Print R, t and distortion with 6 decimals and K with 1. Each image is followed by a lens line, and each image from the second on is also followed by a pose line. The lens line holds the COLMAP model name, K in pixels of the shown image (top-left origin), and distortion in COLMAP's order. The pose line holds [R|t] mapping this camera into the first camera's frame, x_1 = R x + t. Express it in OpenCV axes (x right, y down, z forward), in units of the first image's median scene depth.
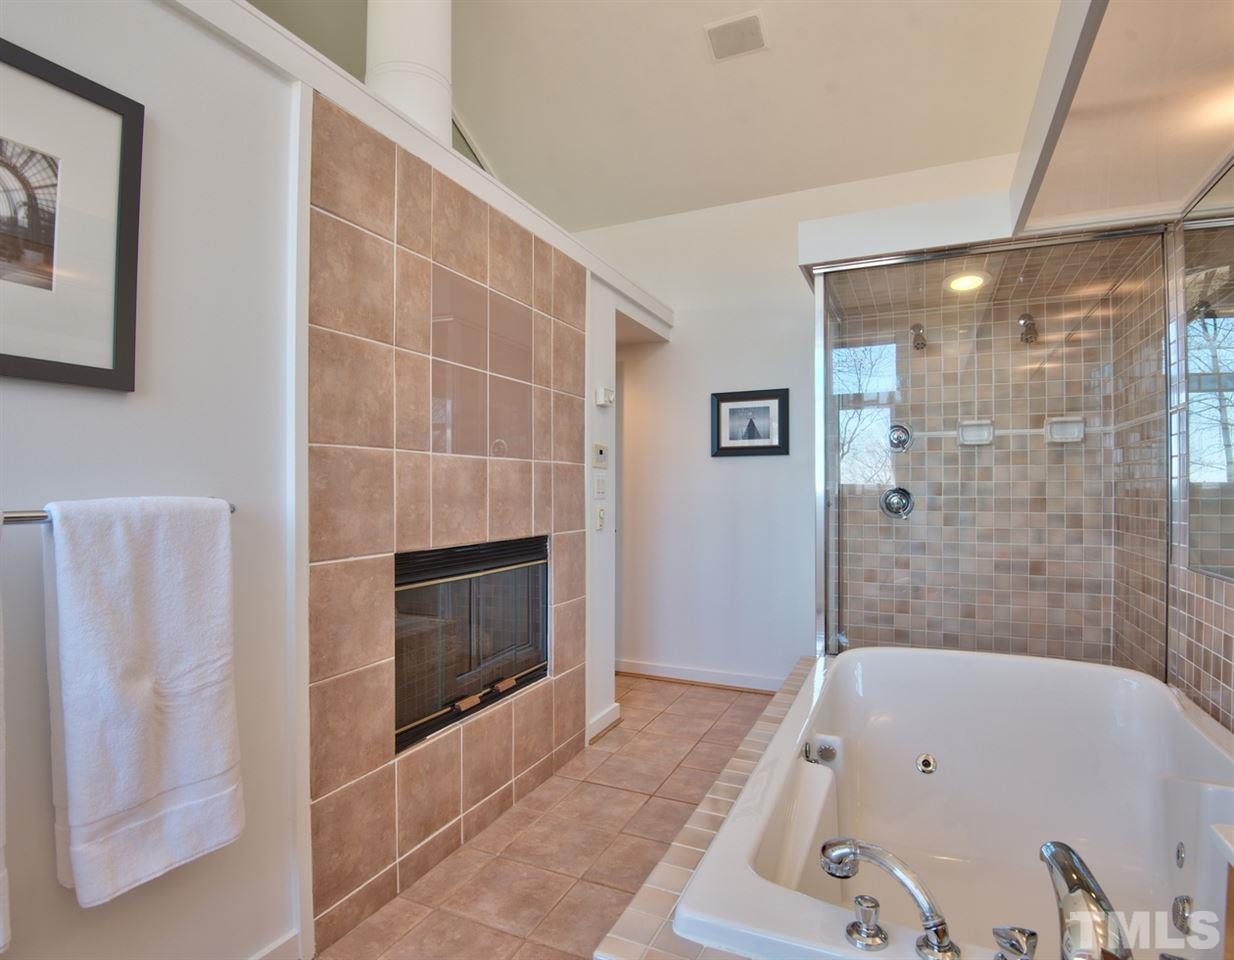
lens RADIAL K [[663.1, 0, 613.1], [0, 663.1, 485.9], [0, 0, 1]] dist [-0.025974, -0.007022]
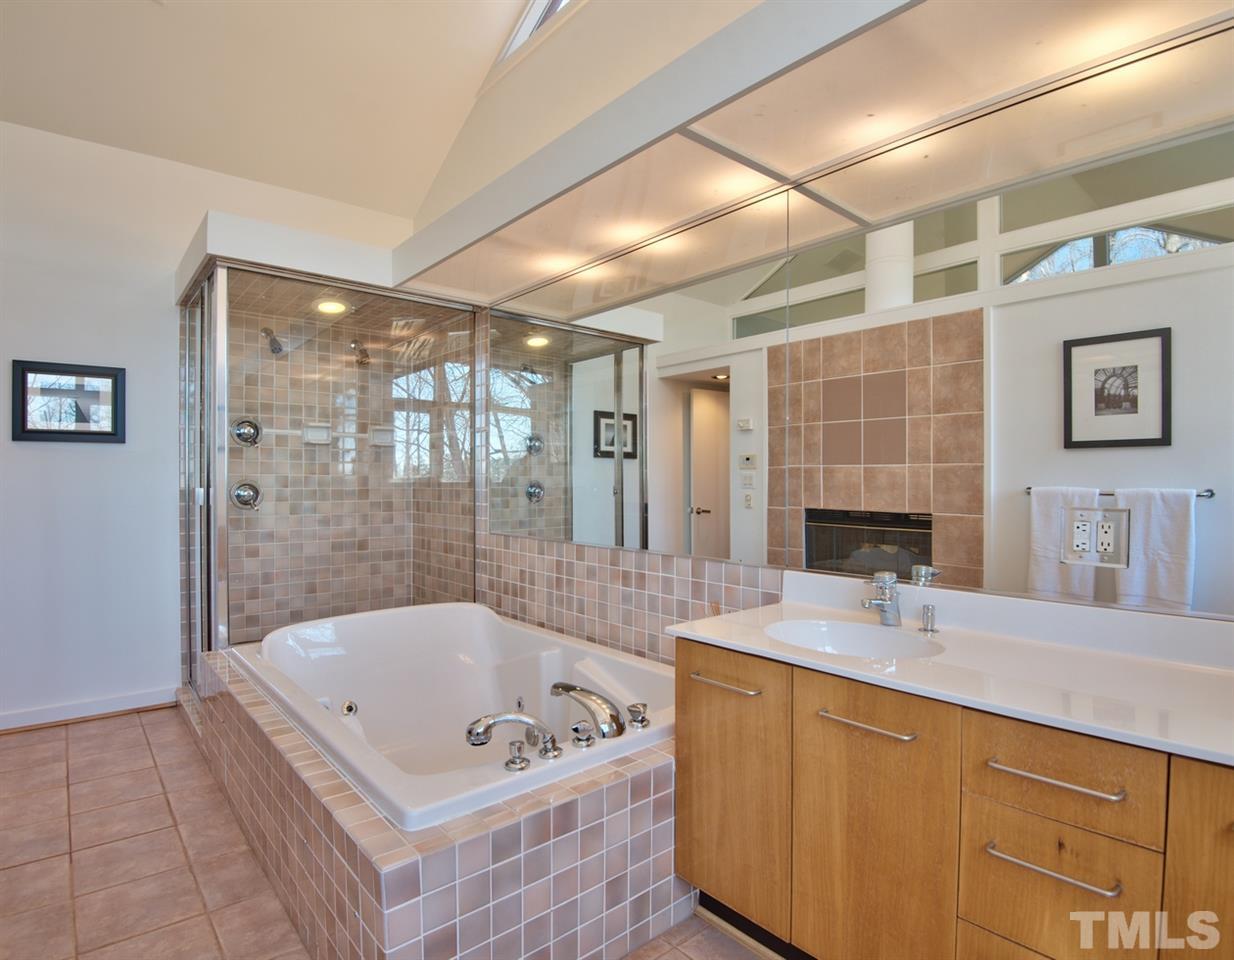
lens RADIAL K [[663.1, 0, 610.9], [0, 663.1, 481.7], [0, 0, 1]] dist [-0.025974, -0.007022]
pose [[0.417380, 0.002775, 0.908728, -0.291633], [-0.003994, 0.999991, -0.001219, 0.004061], [-0.908723, -0.003120, 0.417387, 0.041988]]
